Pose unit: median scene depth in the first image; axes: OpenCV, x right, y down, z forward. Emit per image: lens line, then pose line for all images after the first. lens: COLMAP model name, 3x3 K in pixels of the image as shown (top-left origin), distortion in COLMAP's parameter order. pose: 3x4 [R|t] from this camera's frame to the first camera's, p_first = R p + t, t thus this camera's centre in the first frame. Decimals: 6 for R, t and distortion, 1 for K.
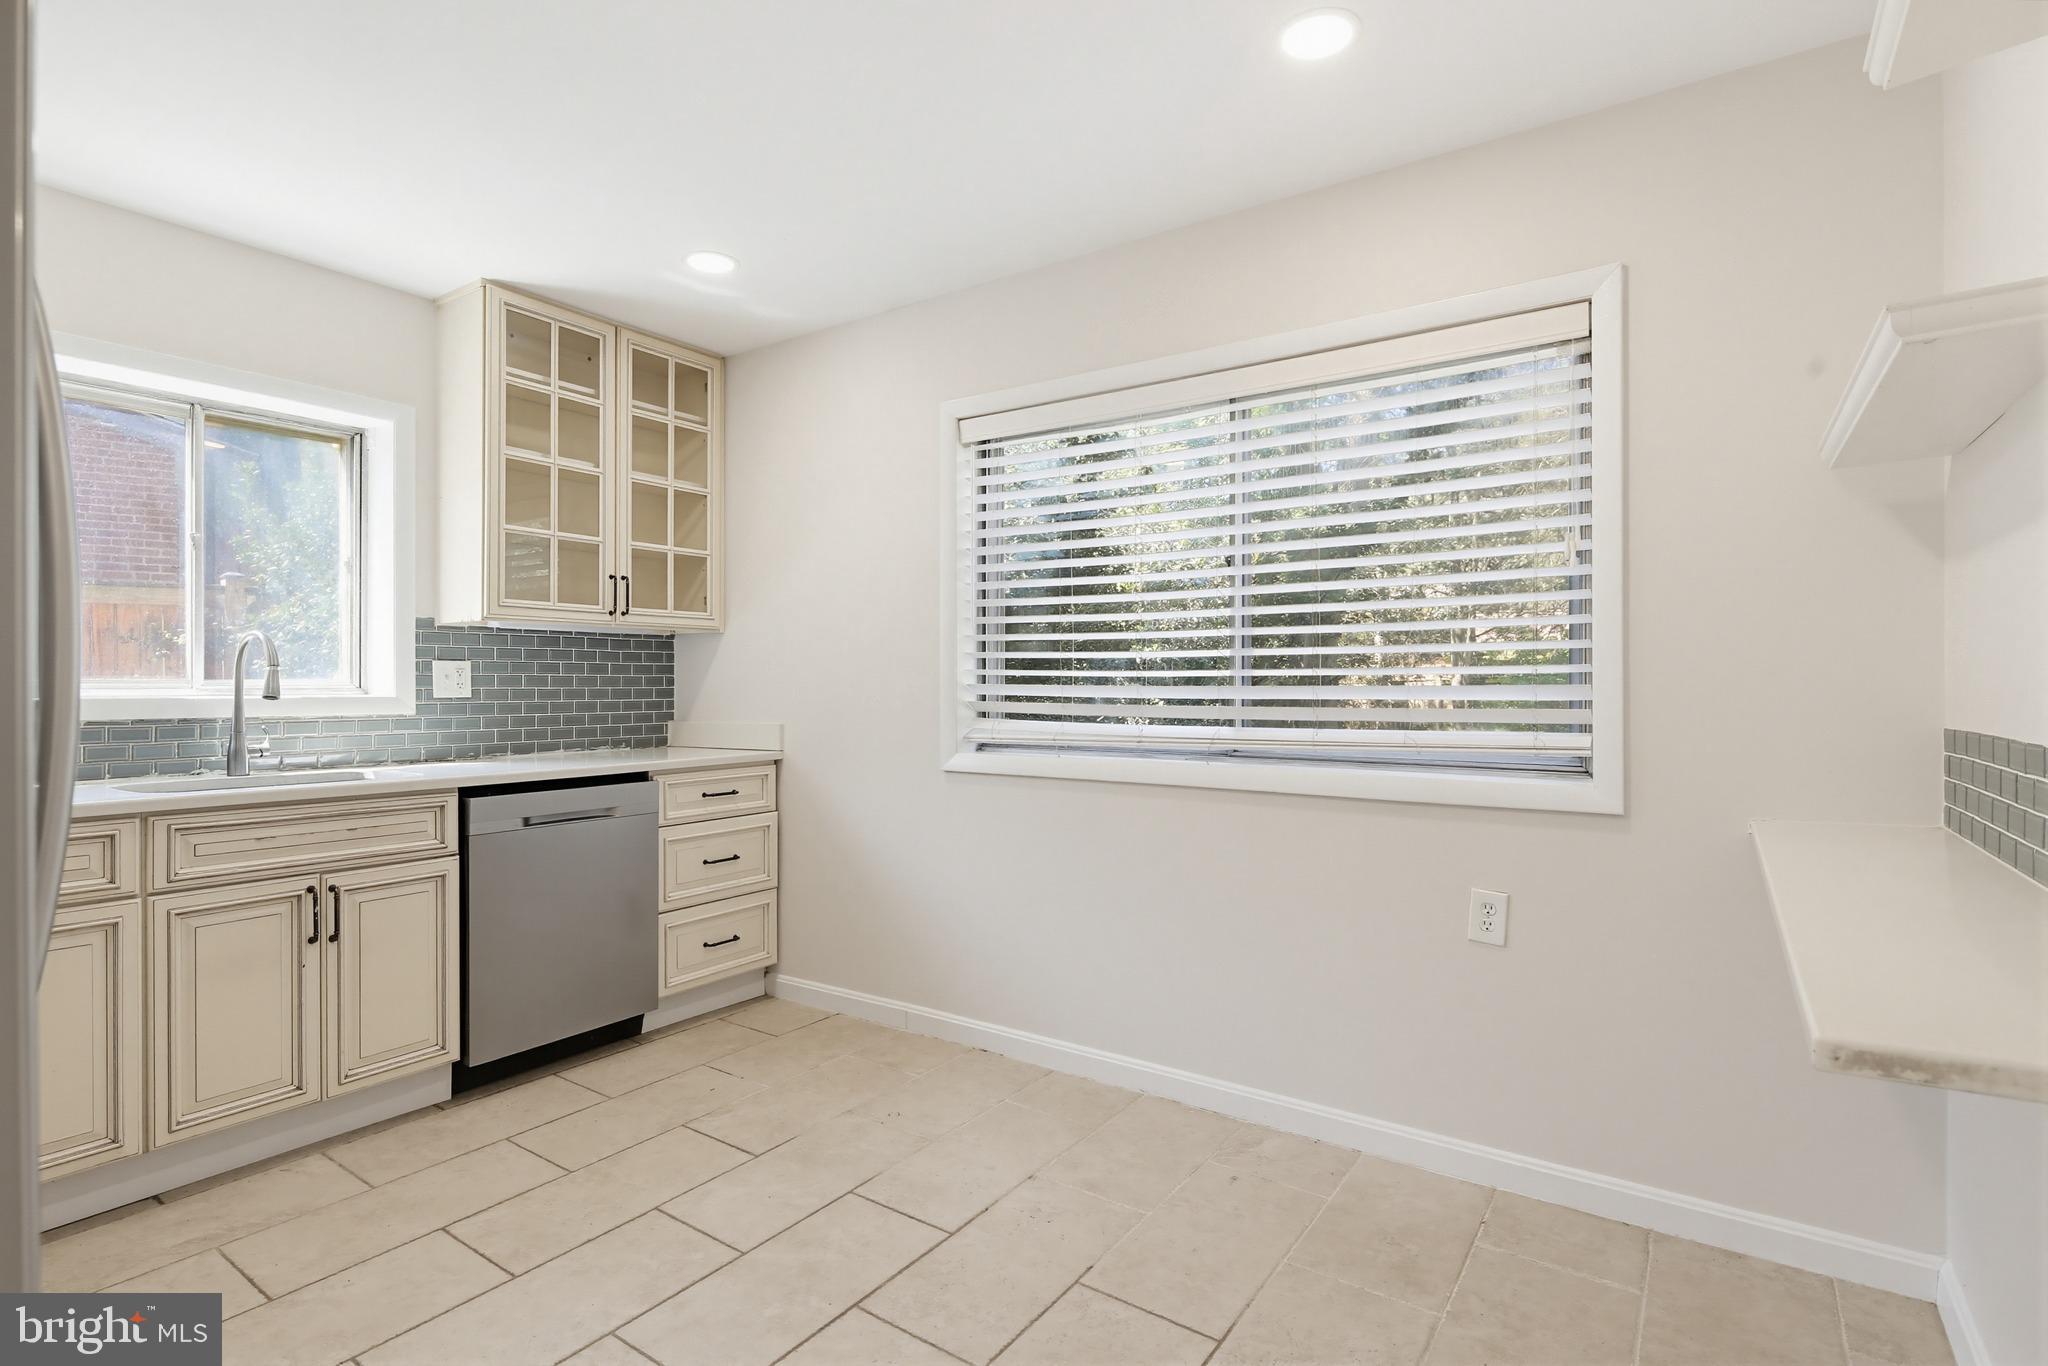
lens RADIAL K [[1000.6, 0, 1016.4], [0, 1000.6, 684.1], [0, 0, 1]] dist [-0.001259, -0.000658]
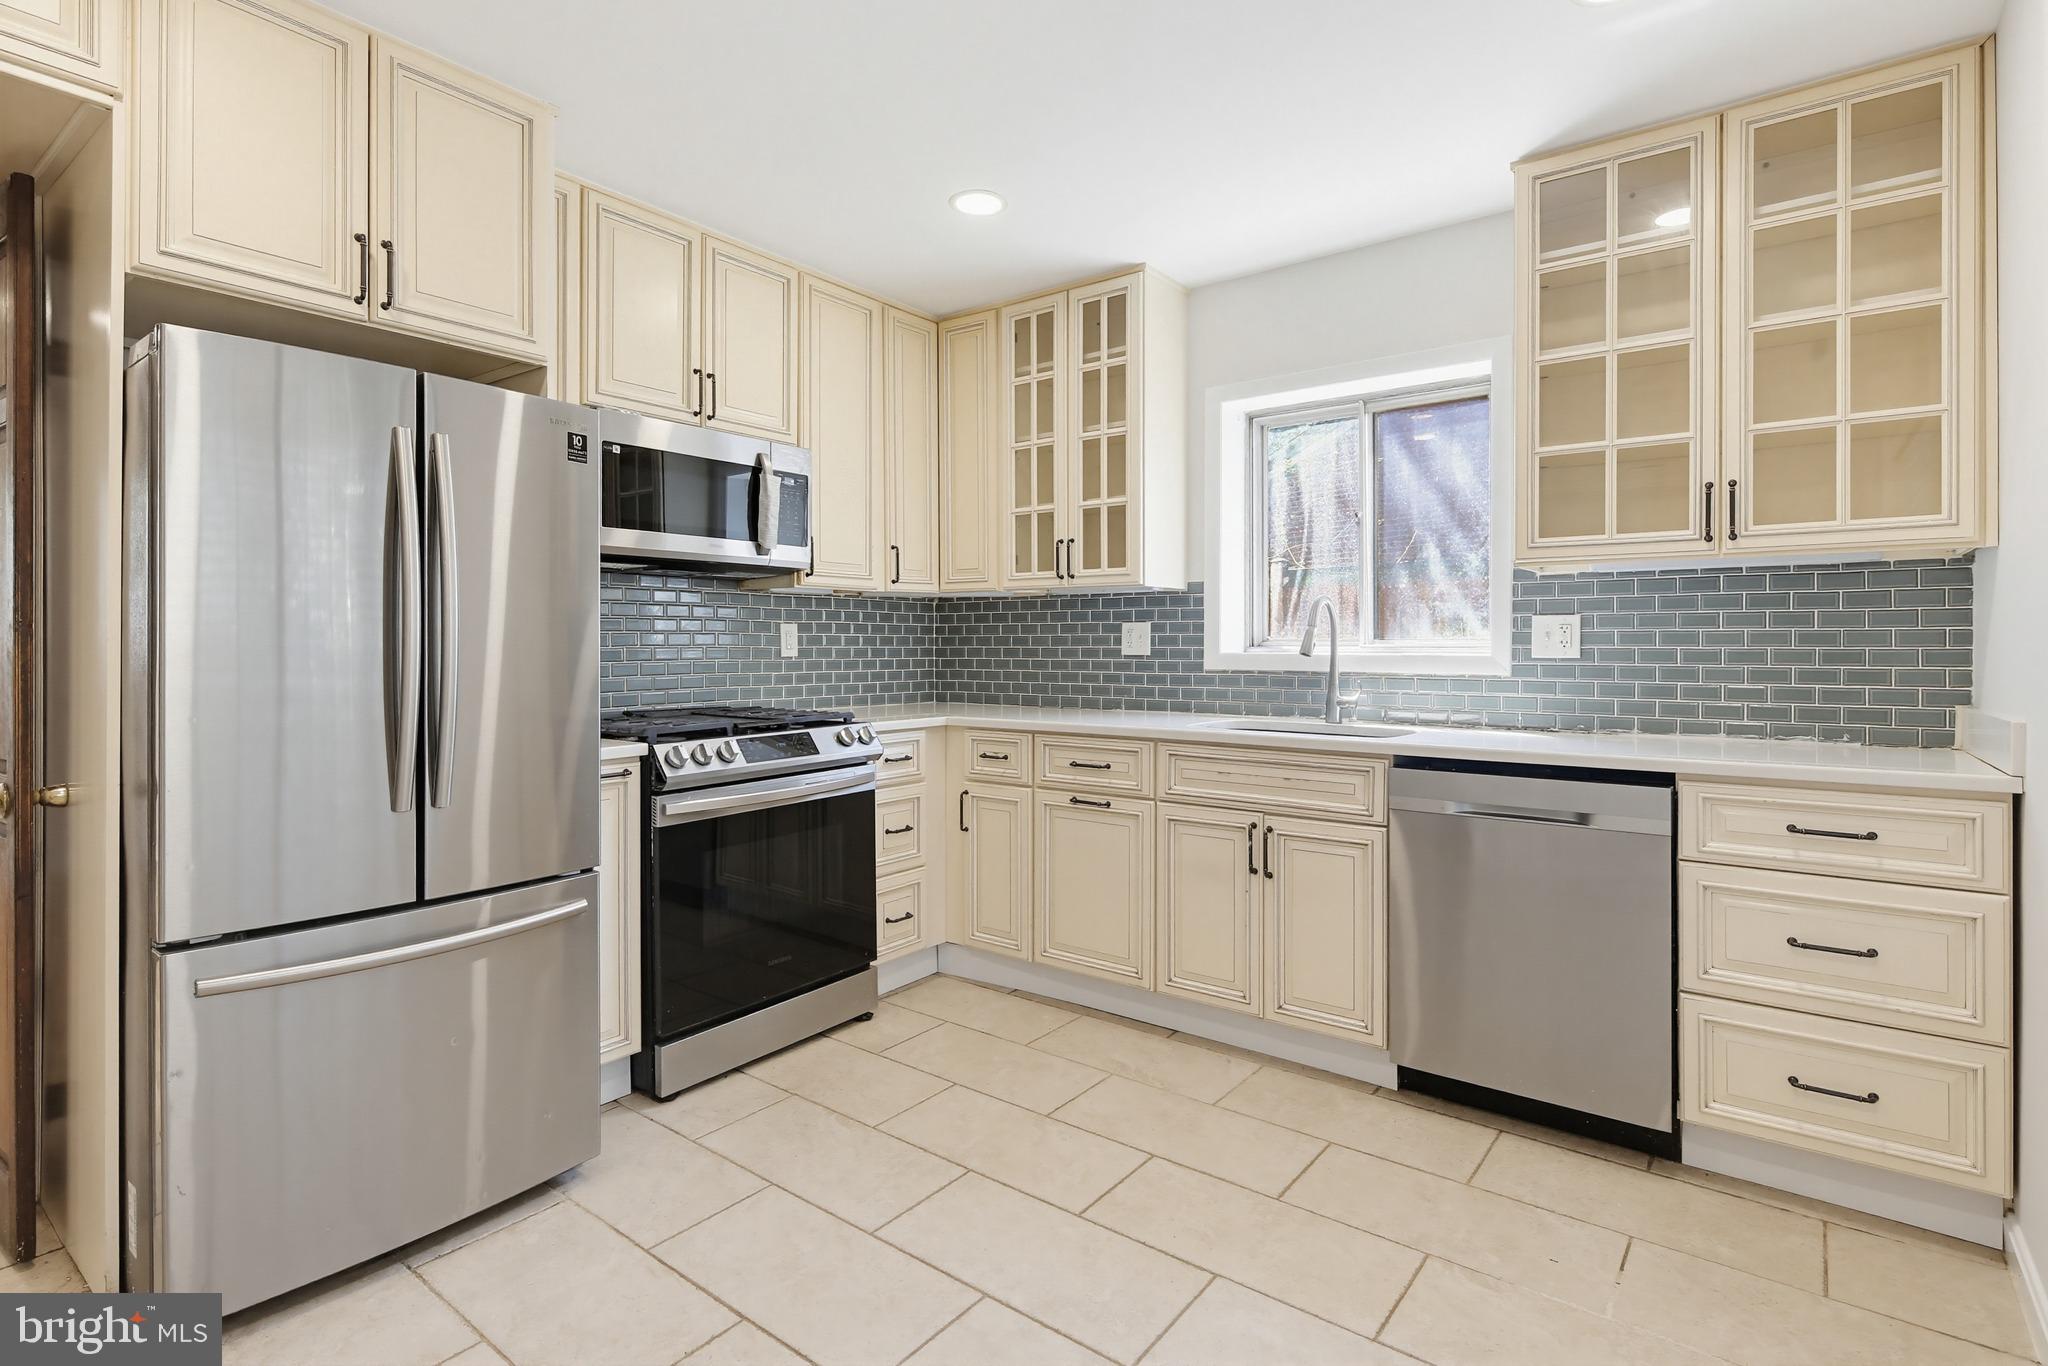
lens RADIAL K [[1000.6, 0, 989.9], [0, 1000.6, 643.5], [0, 0, 1]] dist [-0.001259, -0.000658]
pose [[-0.067847, 0.001522, -0.997695, 0.324252], [0.000946, 0.999998, 0.001461, -0.000761], [0.997695, -0.000845, -0.067848, 0.582302]]
